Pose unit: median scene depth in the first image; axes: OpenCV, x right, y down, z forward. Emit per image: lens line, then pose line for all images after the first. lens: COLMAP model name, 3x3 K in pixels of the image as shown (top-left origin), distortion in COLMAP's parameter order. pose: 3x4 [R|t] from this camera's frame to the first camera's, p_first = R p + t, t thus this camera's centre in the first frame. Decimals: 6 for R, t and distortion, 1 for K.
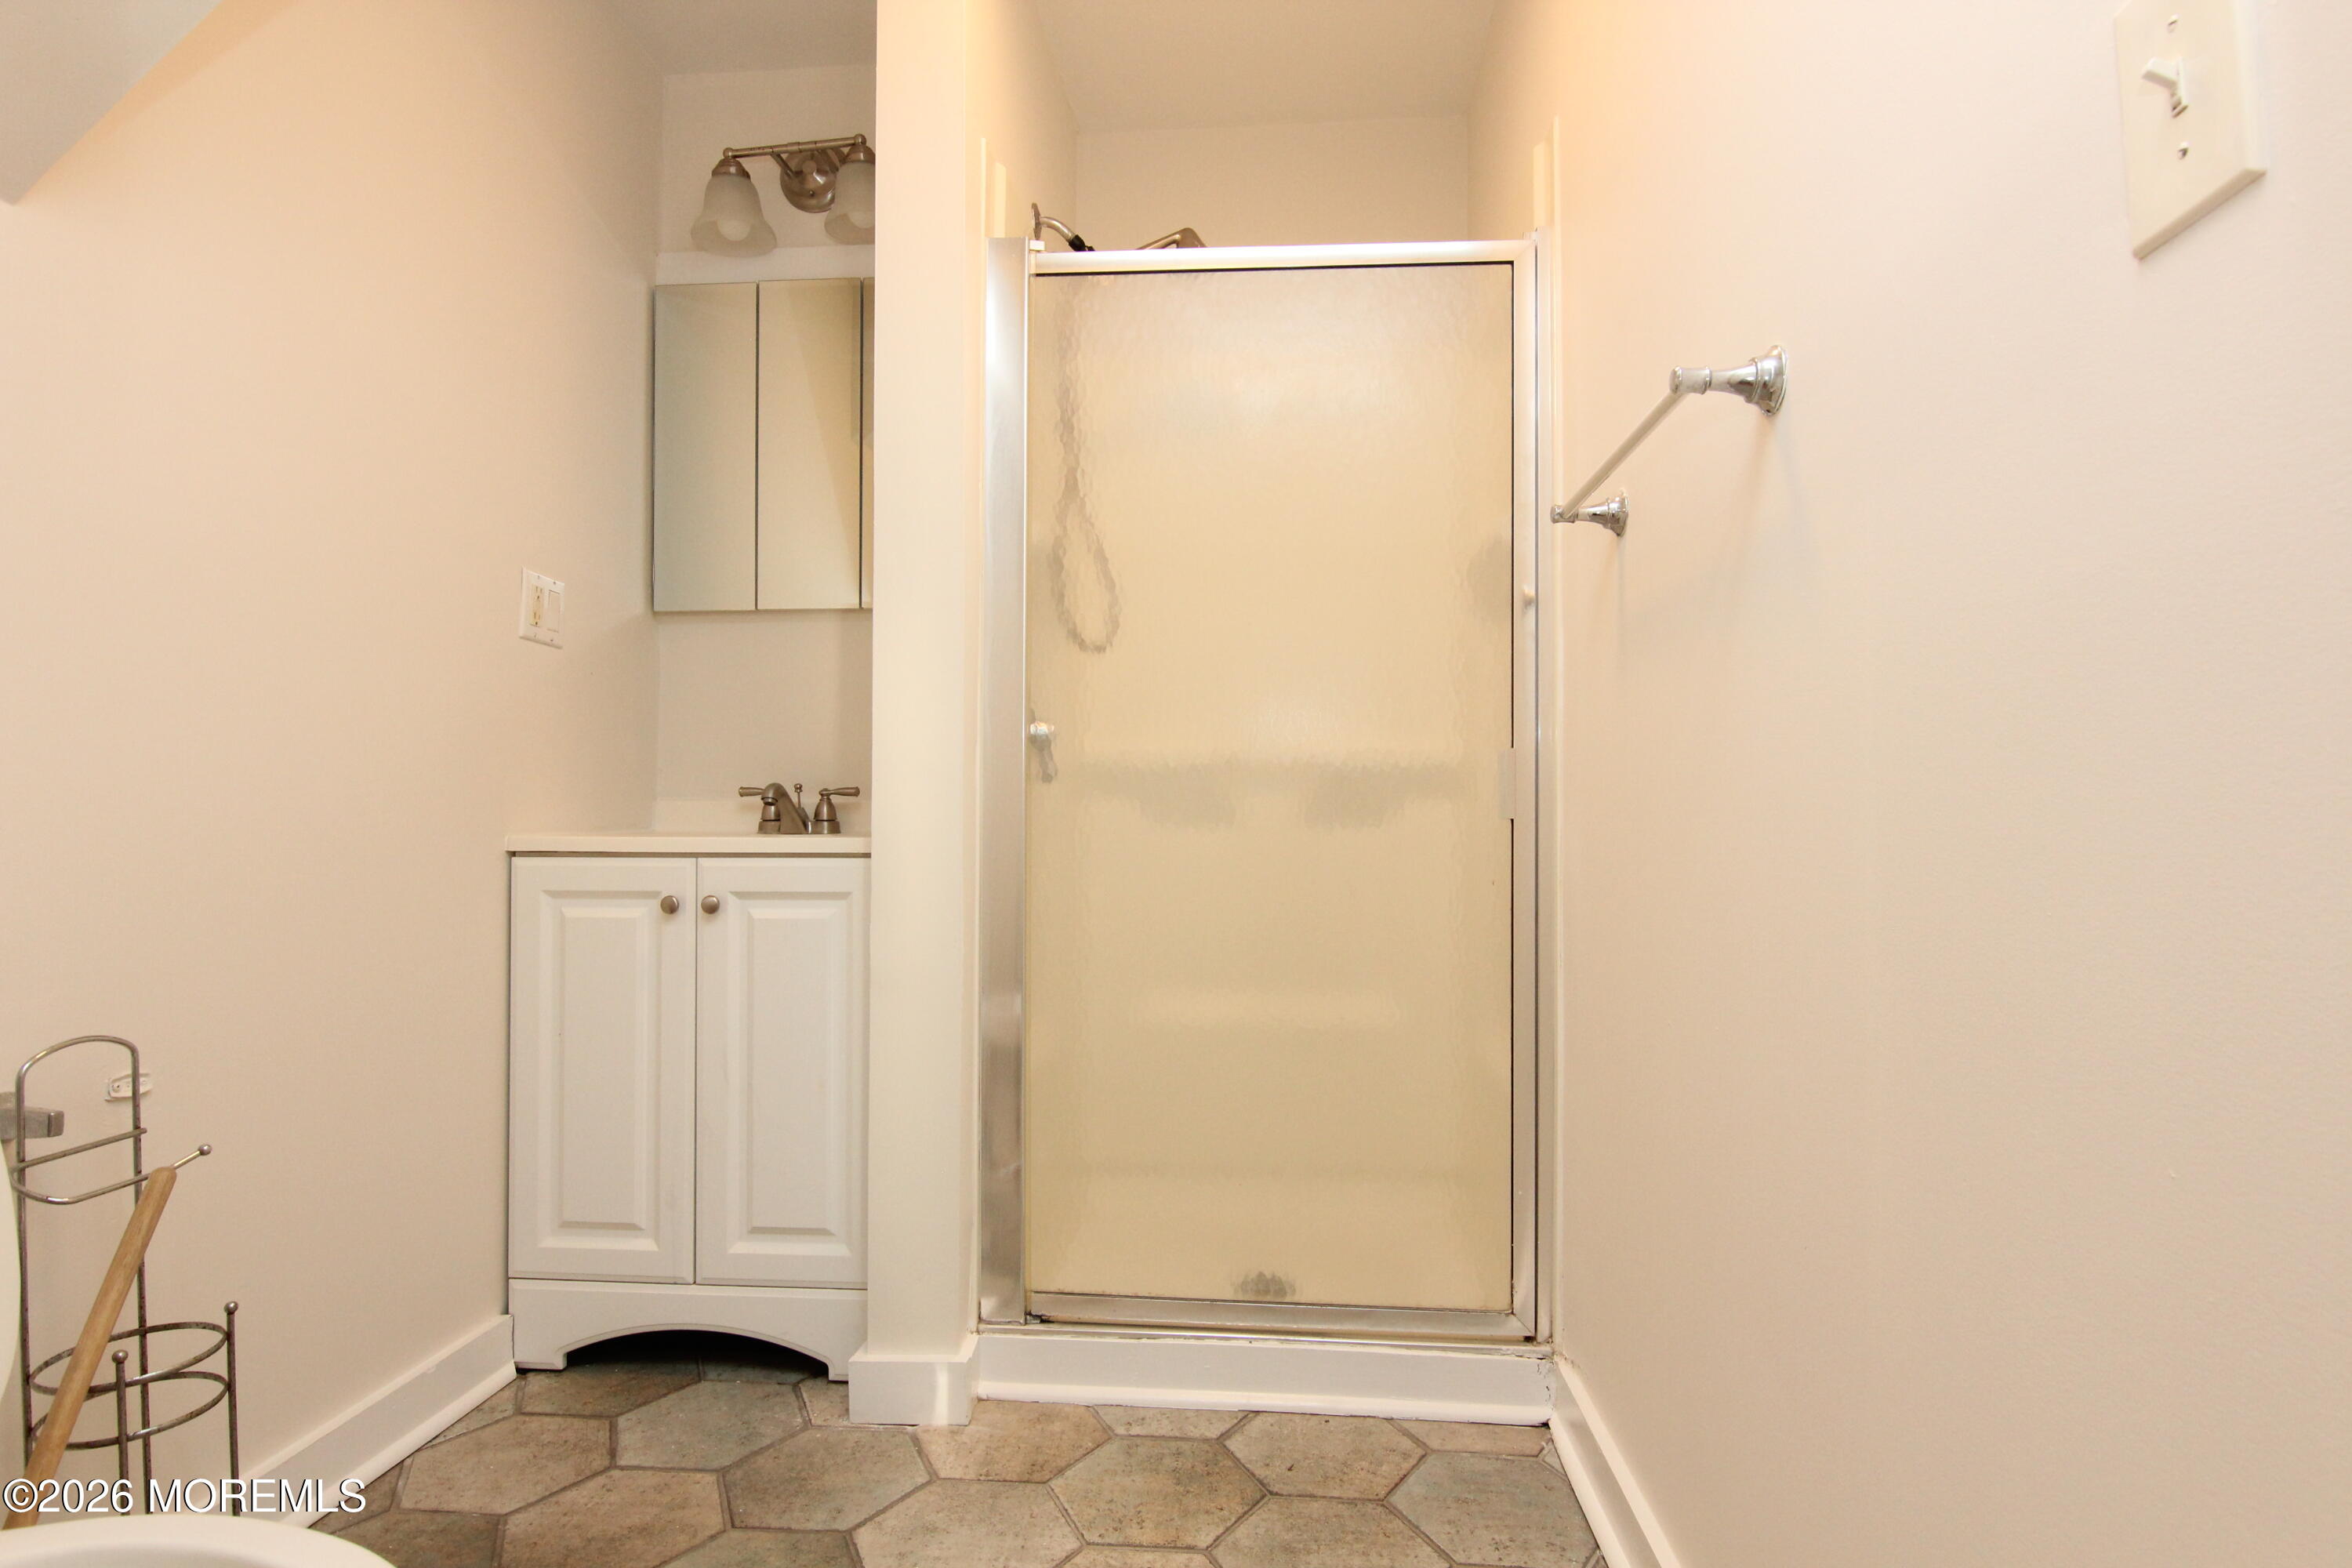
lens RADIAL K [[1196.1, 0, 1193.1], [0, 1196.1, 788.9], [0, 0, 1]] dist [-0.003549, -0.013709]
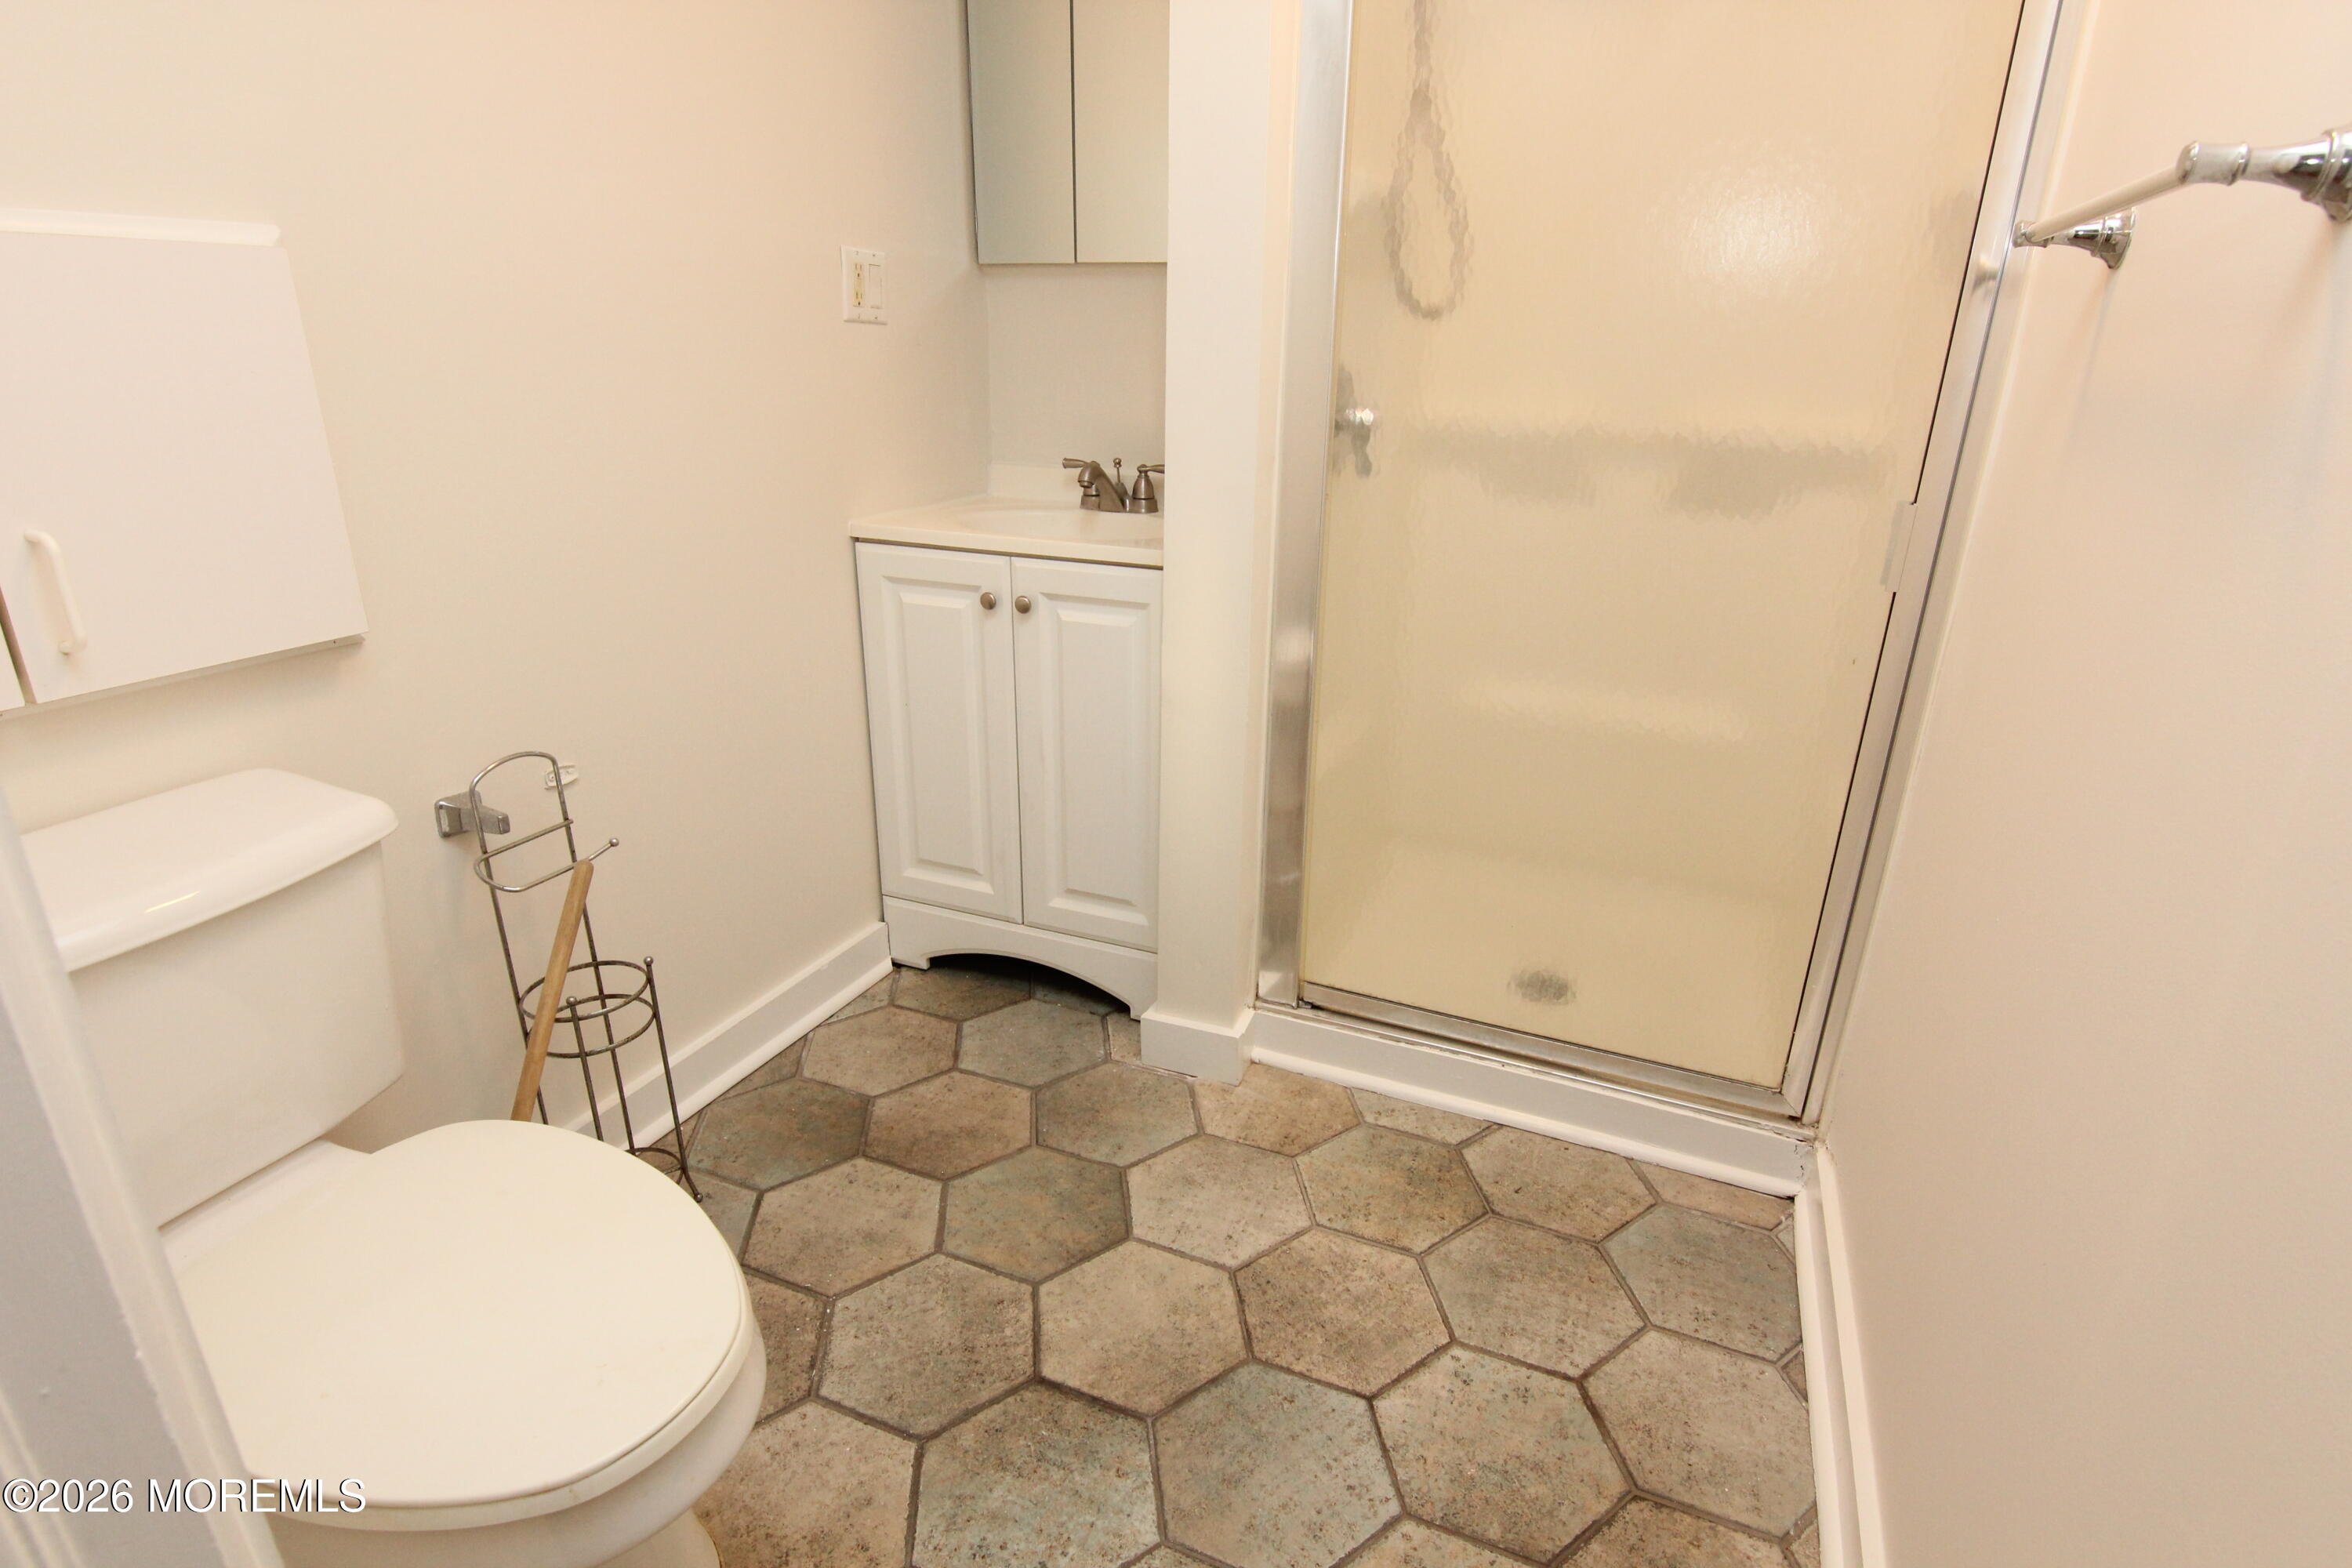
lens RADIAL K [[1196.1, 0, 1193.1], [0, 1196.1, 788.9], [0, 0, 1]] dist [-0.003549, -0.013709]
pose [[0.948734, 0.127335, -0.289290, 0.066223], [-0.014131, 0.931432, 0.363641, -0.148749], [0.315758, -0.340911, 0.885481, 0.072813]]
